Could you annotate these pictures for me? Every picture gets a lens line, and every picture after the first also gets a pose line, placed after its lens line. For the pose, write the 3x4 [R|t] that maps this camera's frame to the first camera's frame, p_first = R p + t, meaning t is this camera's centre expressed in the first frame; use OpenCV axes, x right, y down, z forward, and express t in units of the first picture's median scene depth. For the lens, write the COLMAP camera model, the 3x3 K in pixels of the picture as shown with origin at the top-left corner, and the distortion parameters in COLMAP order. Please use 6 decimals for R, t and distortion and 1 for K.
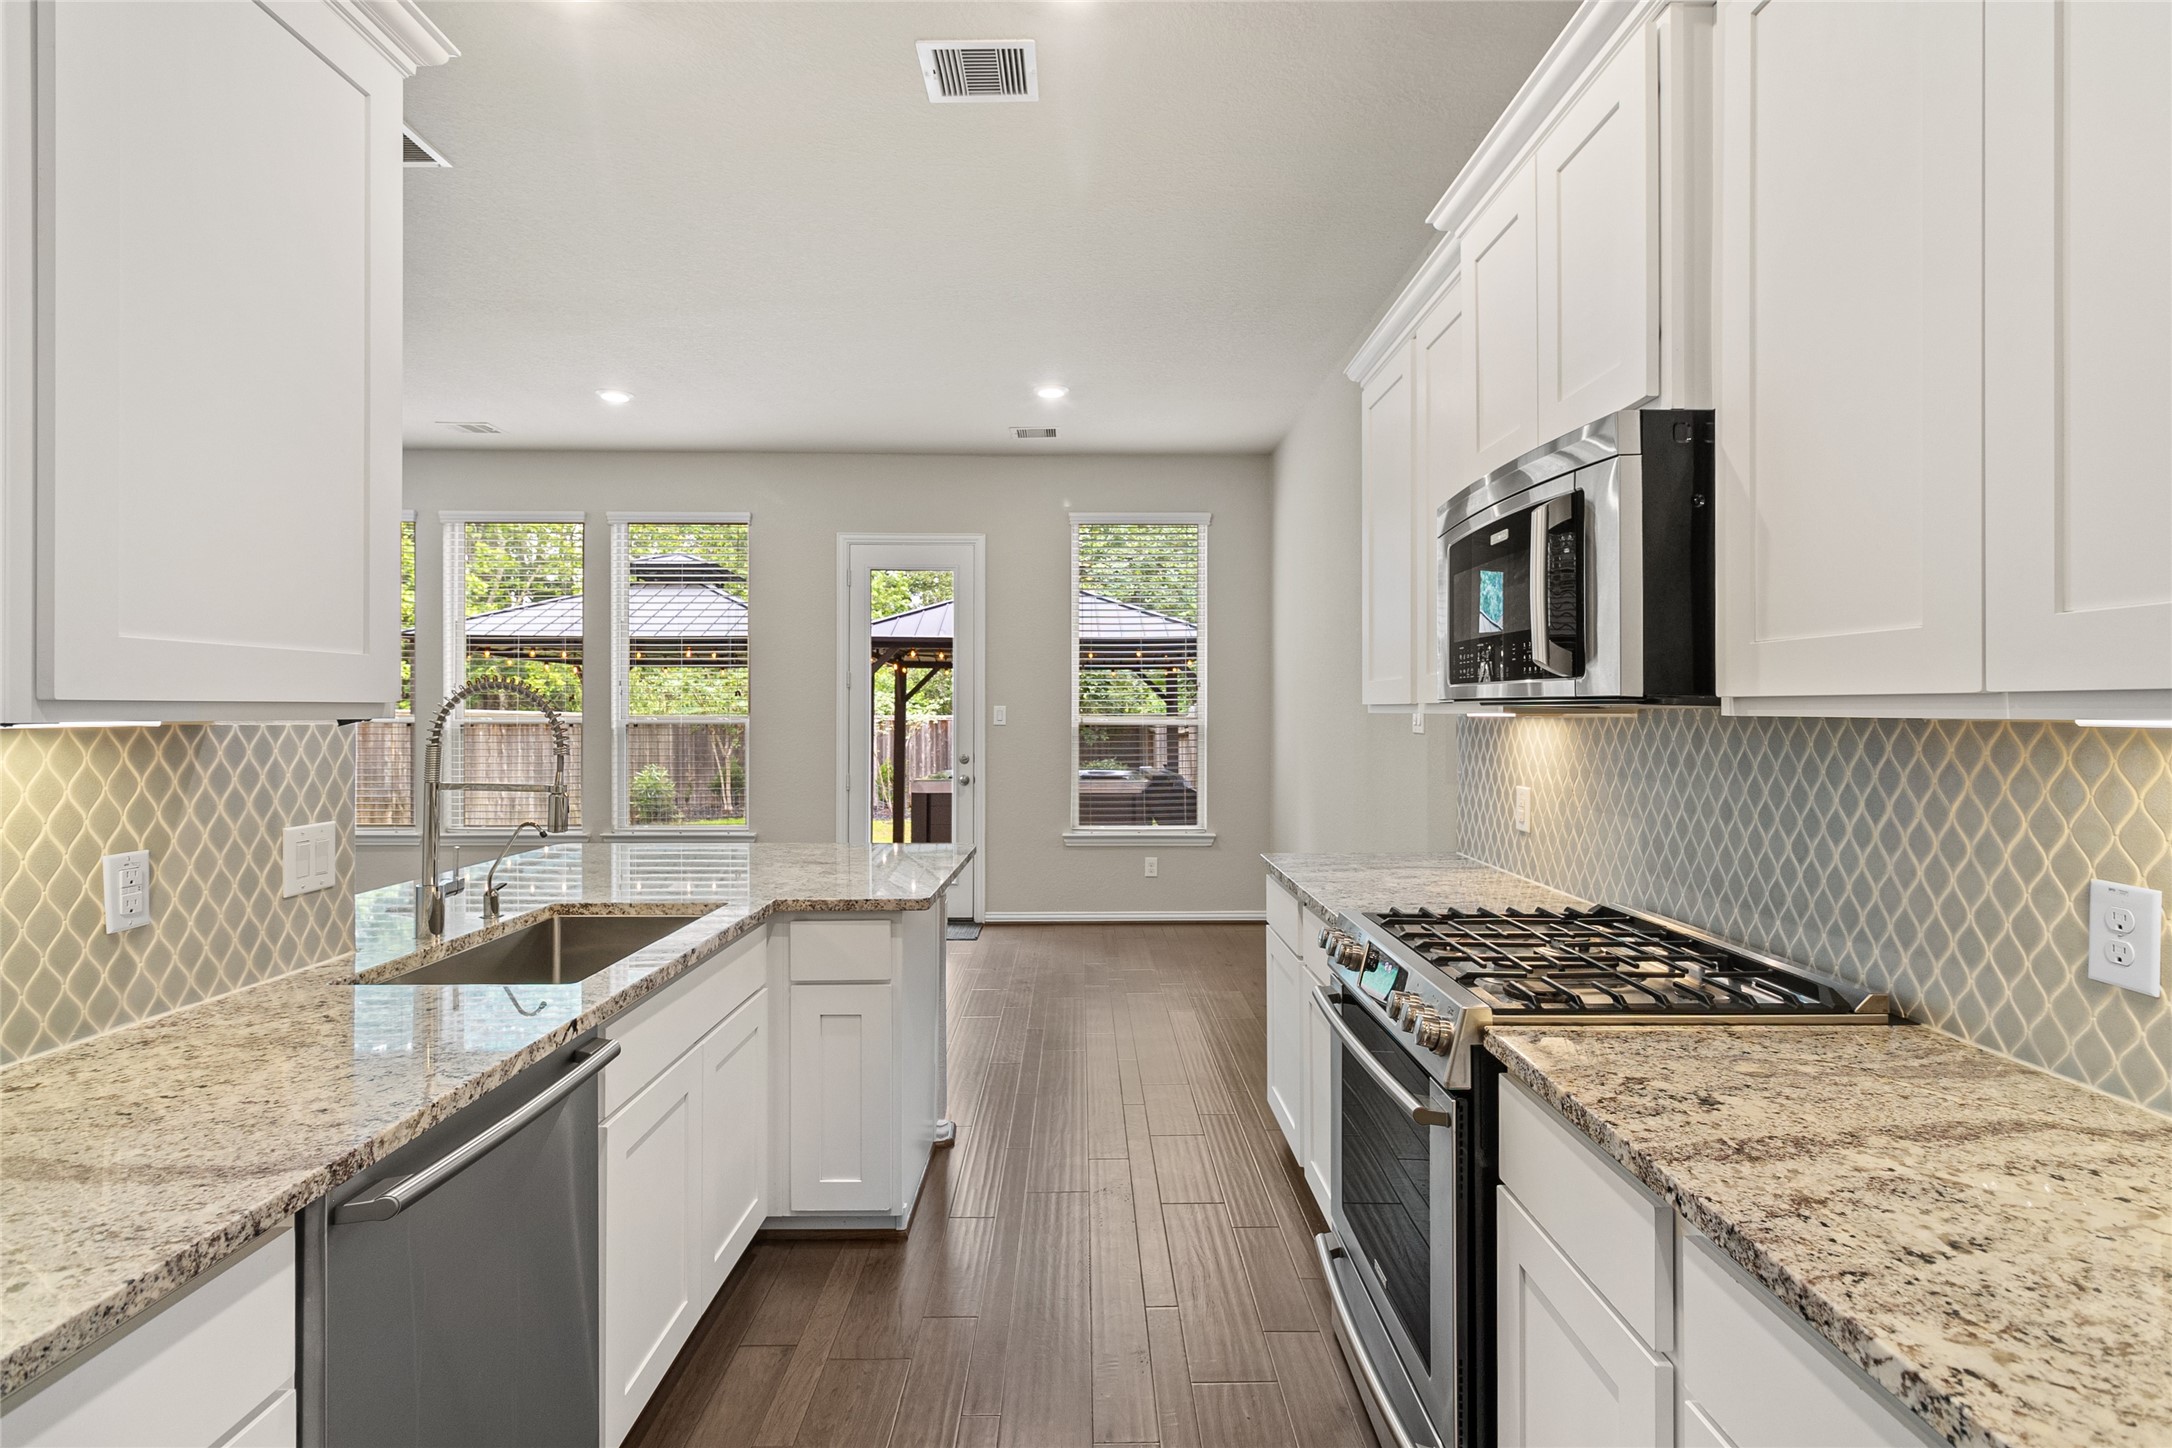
lens RADIAL K [[1011.2, 0, 1086.9], [0, 1011.2, 702.4], [0, 0, 1]] dist [0.001574, -0.000425]
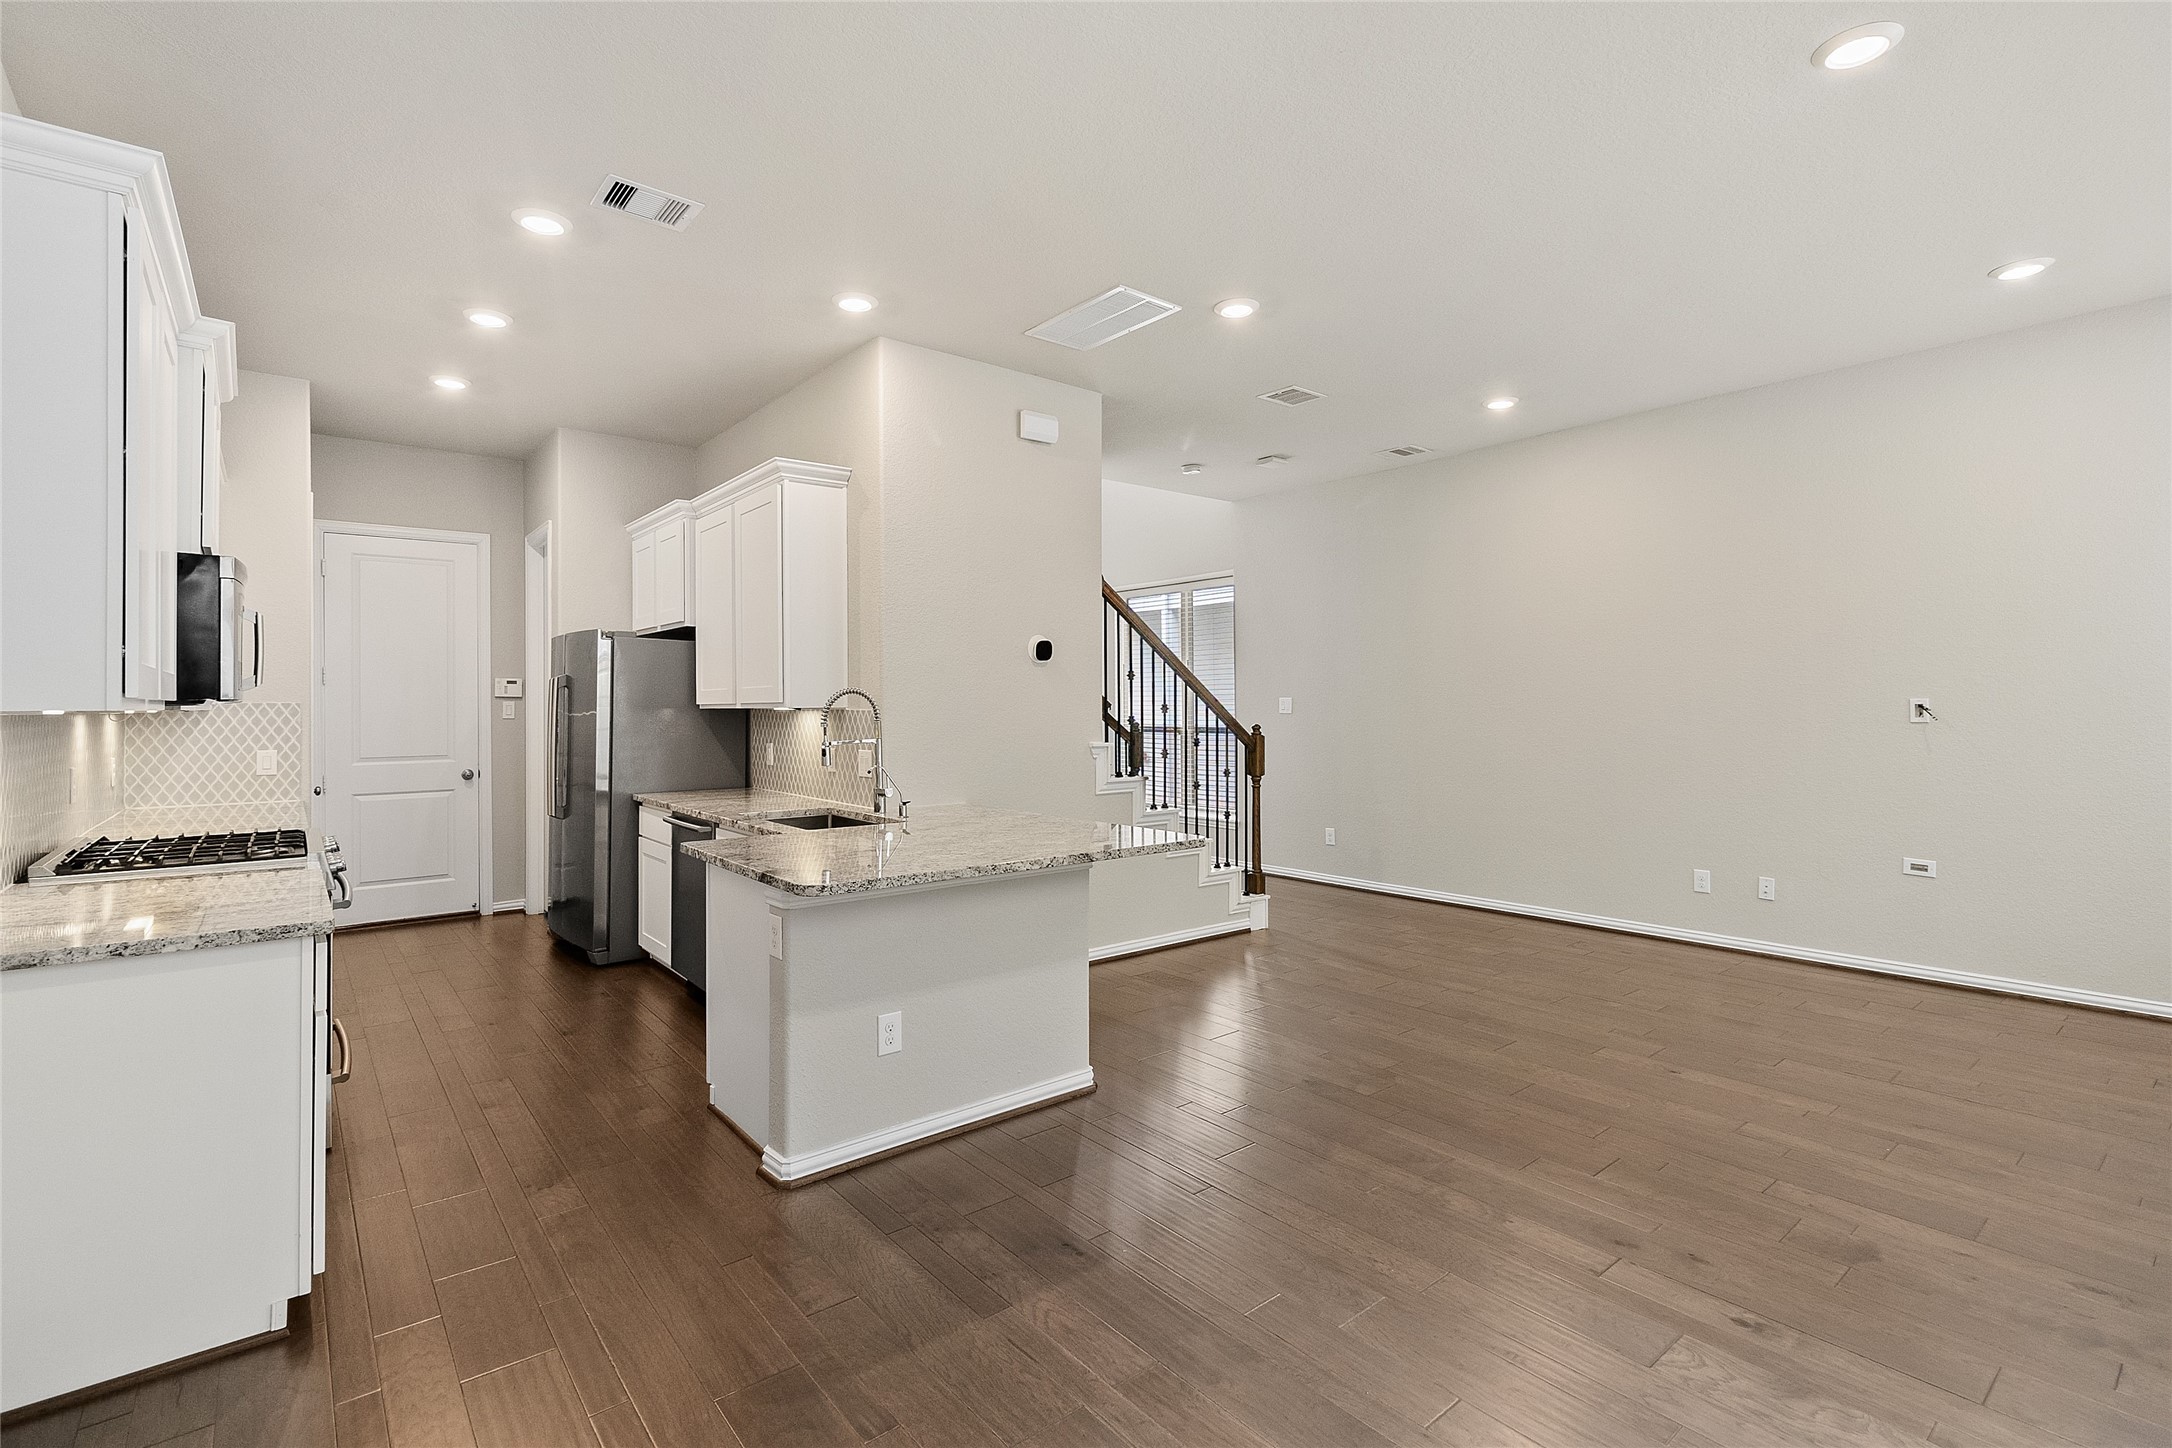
lens RADIAL K [[988.8, 0, 1099.1], [0, 988.8, 698.1], [0, 0, 1]] dist [-0.001957, -0.000013]
pose [[-0.775977, -0.001178, -0.630760, 0.364946], [0.011018, 0.999820, -0.015423, 0.040225], [0.630665, -0.018918, -0.775825, 3.638780]]
